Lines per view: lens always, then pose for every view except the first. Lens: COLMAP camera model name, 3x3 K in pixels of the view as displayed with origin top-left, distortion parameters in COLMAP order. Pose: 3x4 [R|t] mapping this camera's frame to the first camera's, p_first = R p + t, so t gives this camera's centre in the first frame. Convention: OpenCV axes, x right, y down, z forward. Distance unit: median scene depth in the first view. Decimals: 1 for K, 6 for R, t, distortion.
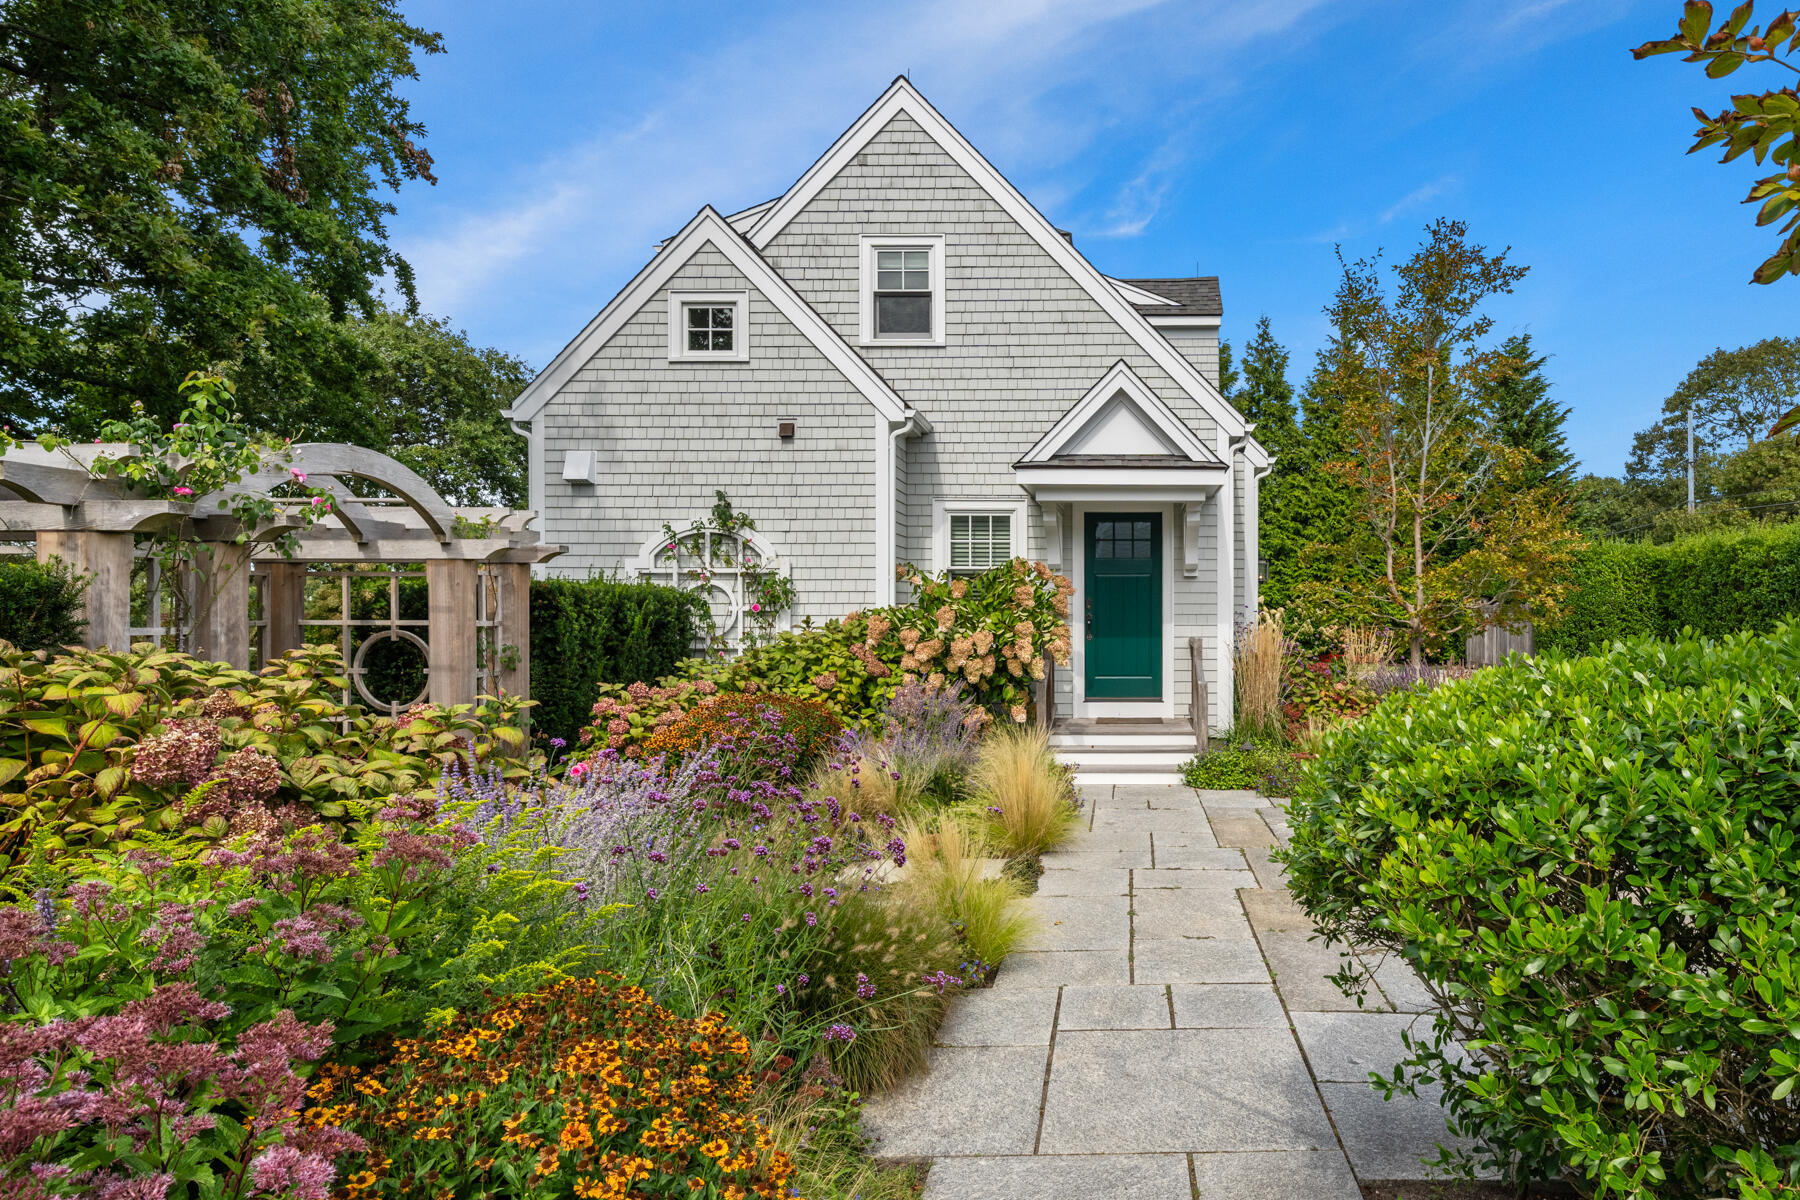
lens RADIAL K [[783.1, 0, 899.3], [0, 783.1, 603.4], [0, 0, 1]] dist [-0.000733, 0.000153]
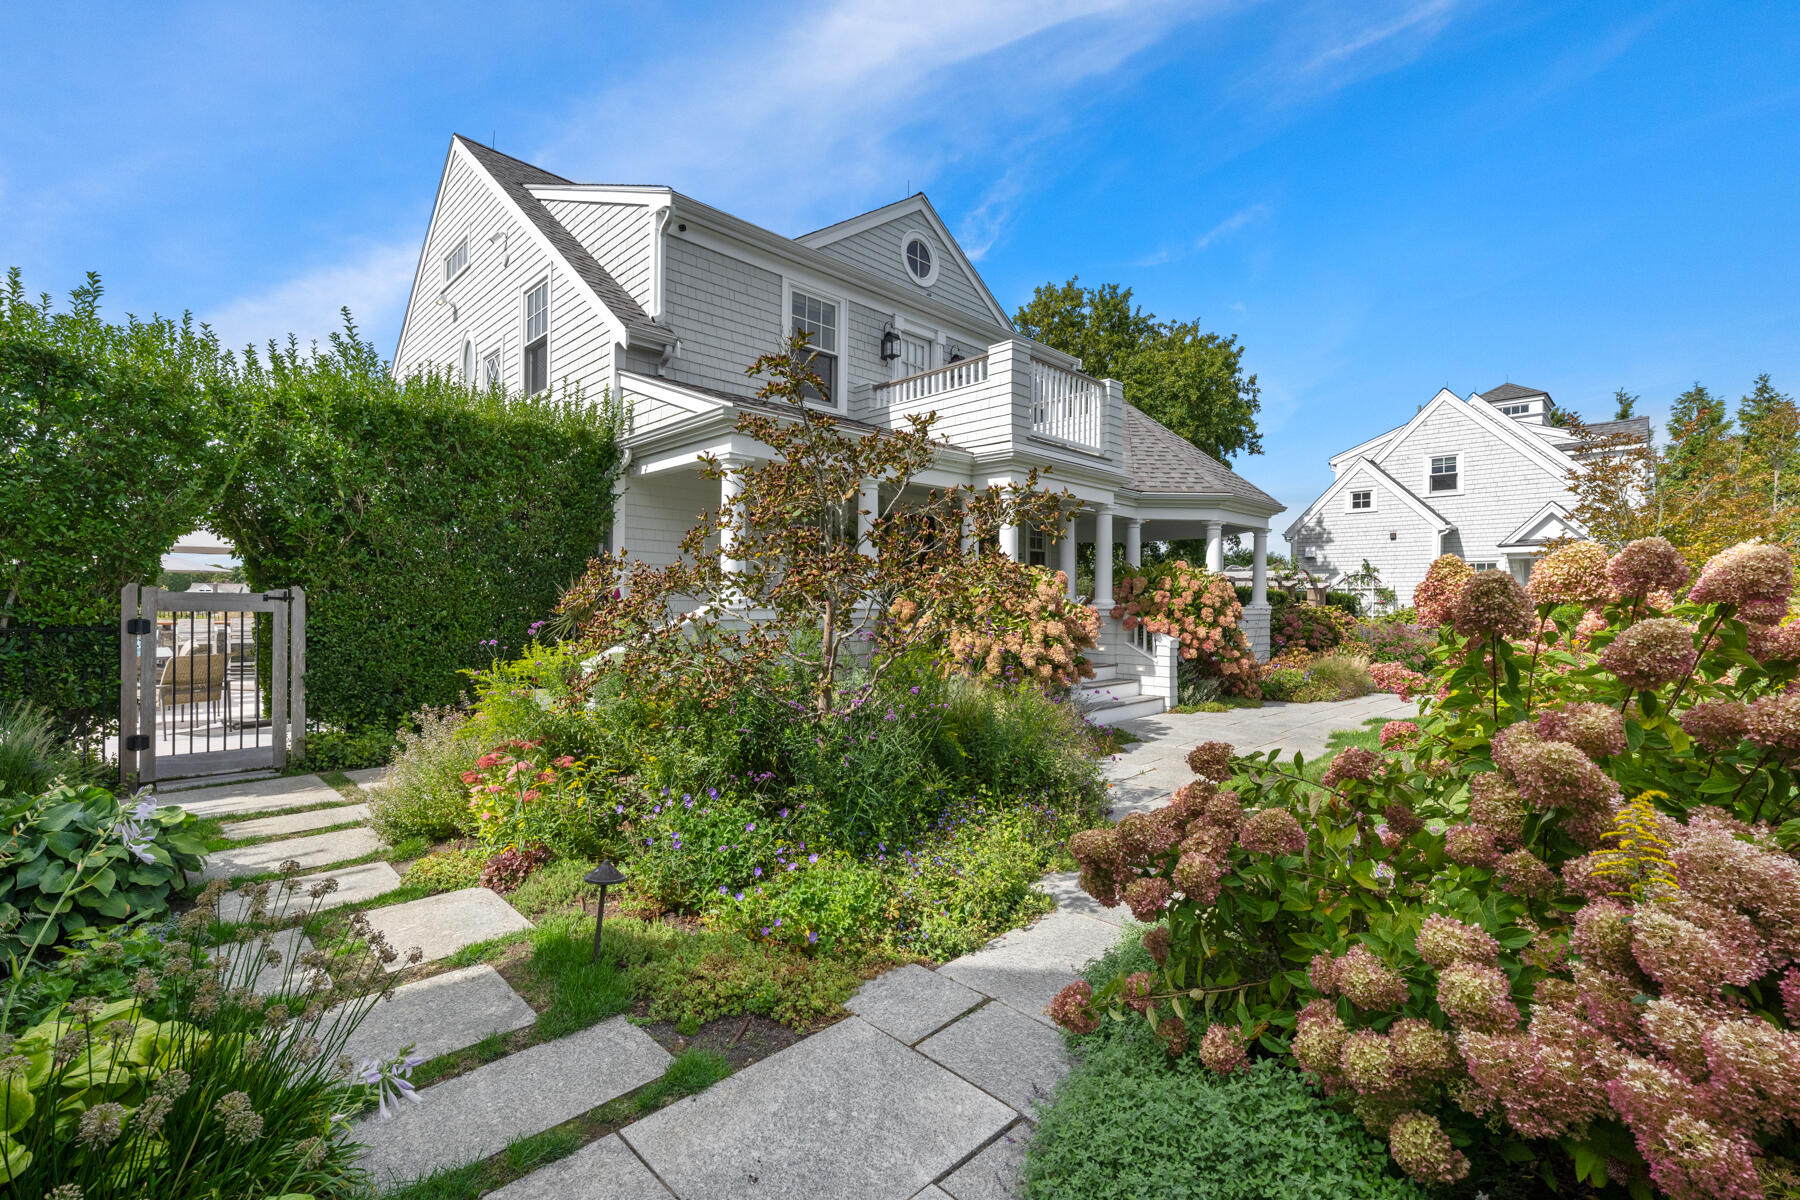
lens RADIAL K [[783.1, 0, 905.7], [0, 783.1, 597.9], [0, 0, 1]] dist [-0.000733, 0.000153]
pose [[0.861102, 0.008390, -0.508363, -0.211535], [-0.007083, 0.999965, 0.004504, -0.006034], [0.508382, -0.000277, 0.861131, -2.136276]]
